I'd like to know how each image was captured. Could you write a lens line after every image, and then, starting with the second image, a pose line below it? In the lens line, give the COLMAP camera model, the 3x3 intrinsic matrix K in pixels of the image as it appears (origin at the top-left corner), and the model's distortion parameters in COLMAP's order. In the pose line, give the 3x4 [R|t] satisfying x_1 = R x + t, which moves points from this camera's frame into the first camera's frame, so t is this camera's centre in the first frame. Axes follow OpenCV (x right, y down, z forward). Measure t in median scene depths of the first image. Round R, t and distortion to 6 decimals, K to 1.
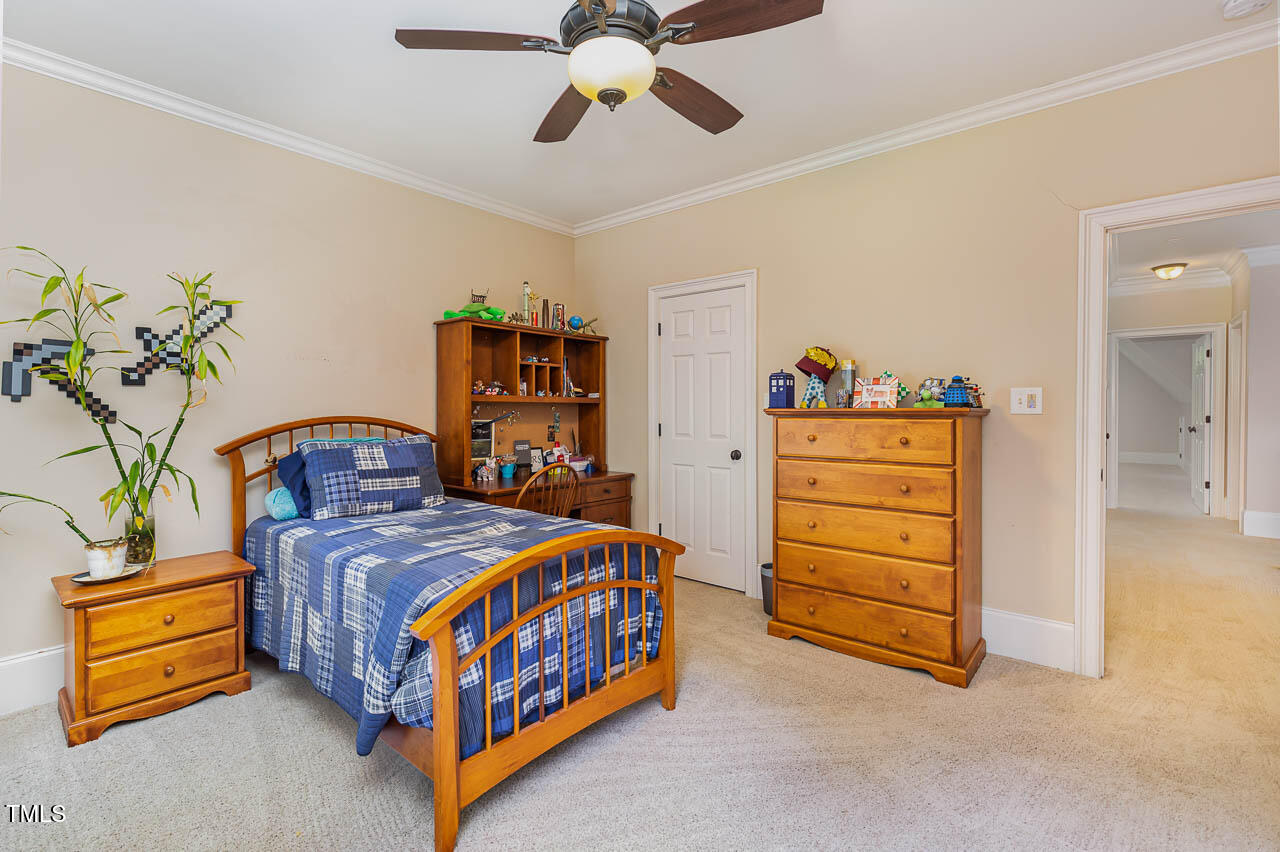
lens RADIAL K [[575.8, 0, 641.6], [0, 575.8, 416.6], [0, 0, 1]] dist [0.015465, -0.001226]
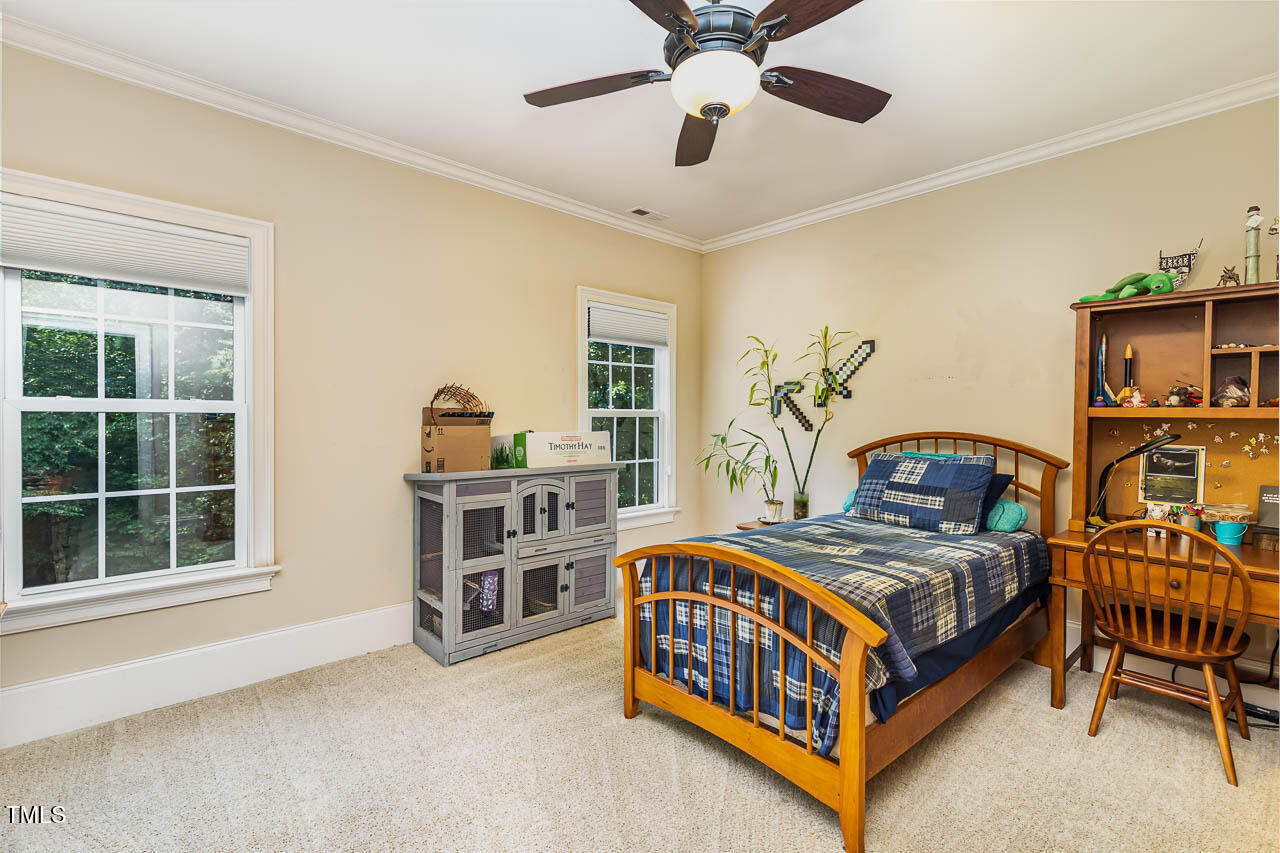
lens RADIAL K [[575.8, 0, 638.0], [0, 575.8, 421.6], [0, 0, 1]] dist [0.015465, -0.001226]
pose [[-0.135305, 0.008319, -0.990769, 0.691015], [-0.024055, 0.999642, 0.011678, -0.021265], [0.990512, 0.025413, -0.135056, 0.729549]]
